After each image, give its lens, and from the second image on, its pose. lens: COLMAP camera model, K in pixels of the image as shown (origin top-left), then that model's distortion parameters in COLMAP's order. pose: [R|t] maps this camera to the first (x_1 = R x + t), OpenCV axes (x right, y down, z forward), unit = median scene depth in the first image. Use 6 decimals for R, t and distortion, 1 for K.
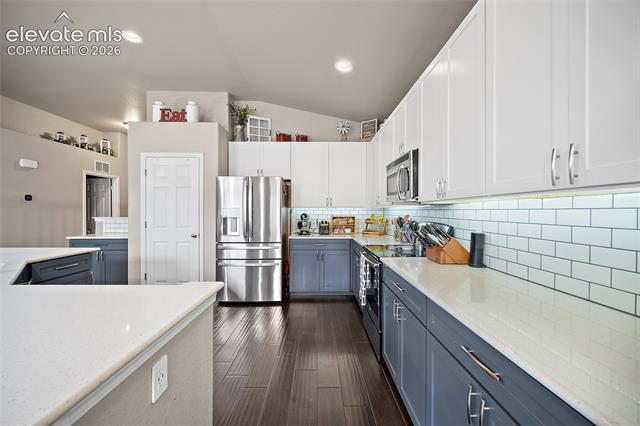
lens RADIAL K [[250.3, 0, 320.0], [0, 250.3, 209.8], [0, 0, 1]] dist [-0.001074, -0.000177]
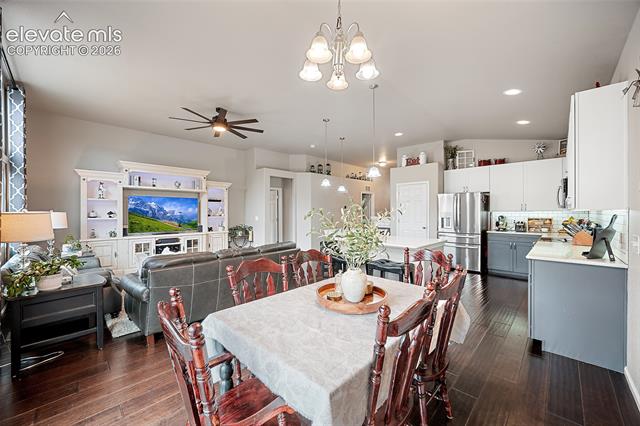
lens RADIAL K [[250.3, 0, 320.0], [0, 250.3, 209.8], [0, 0, 1]] dist [-0.001074, -0.000177]
pose [[0.703803, -0.006976, -0.710361, 0.215973], [-0.001435, 0.999936, -0.011242, -0.001174], [0.710394, 0.008932, 0.703748, -0.701073]]
